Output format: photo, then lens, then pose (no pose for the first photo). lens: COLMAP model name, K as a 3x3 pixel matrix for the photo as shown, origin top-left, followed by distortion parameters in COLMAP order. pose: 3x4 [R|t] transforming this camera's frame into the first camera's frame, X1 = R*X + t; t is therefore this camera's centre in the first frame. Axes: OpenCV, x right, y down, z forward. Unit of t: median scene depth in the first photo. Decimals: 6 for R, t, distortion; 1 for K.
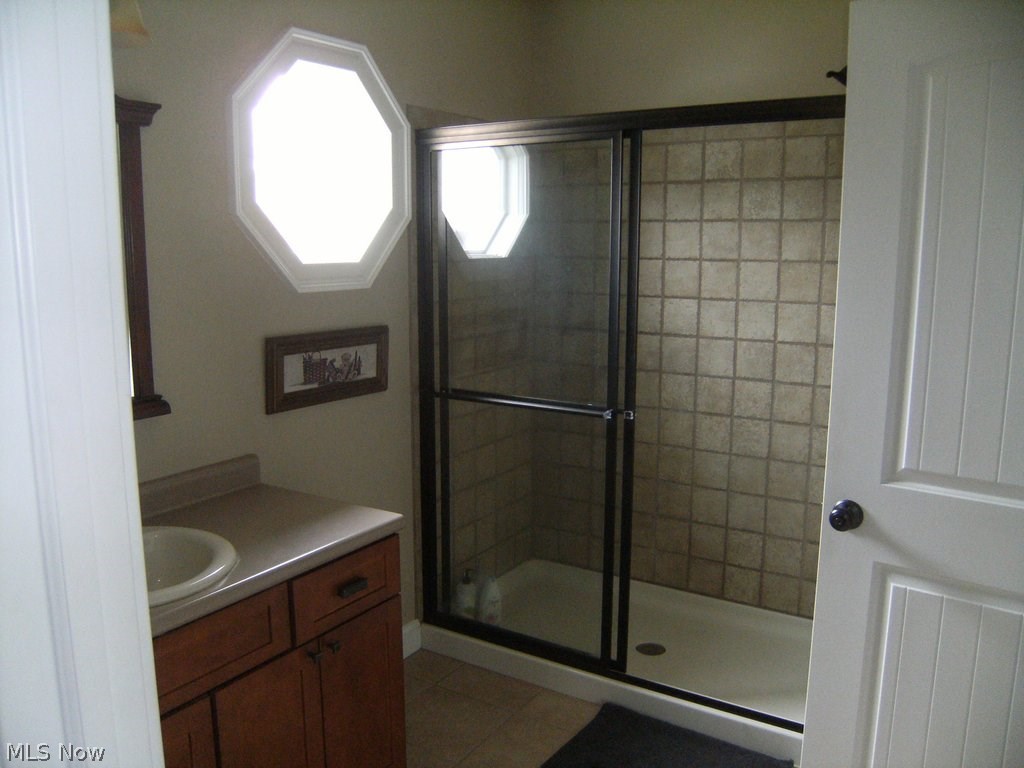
lens RADIAL K [[832.9, 0, 512.0], [0, 832.9, 384.0], [0, 0, 1]] dist [-0.077192, 0.001404]
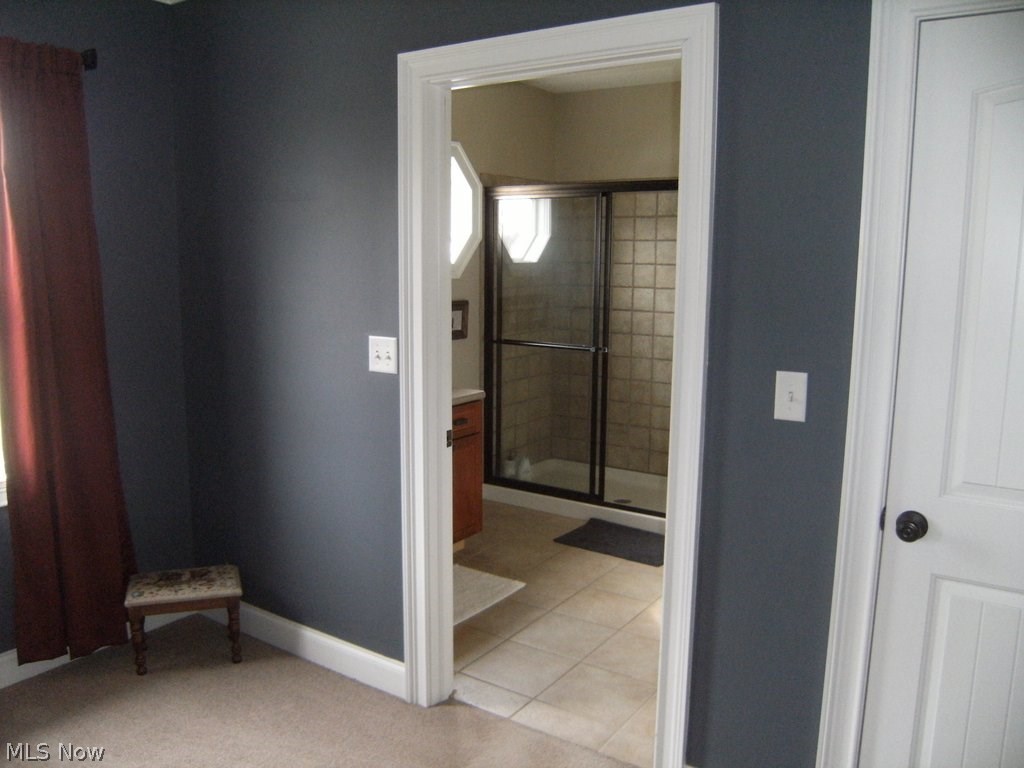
lens RADIAL K [[832.9, 0, 512.0], [0, 832.9, 384.0], [0, 0, 1]] dist [-0.077192, 0.001404]
pose [[0.999524, 0.010623, -0.028973, -0.005219], [-0.010872, 0.999905, -0.008450, 0.104339], [0.028881, 0.008761, 0.999544, -0.650424]]
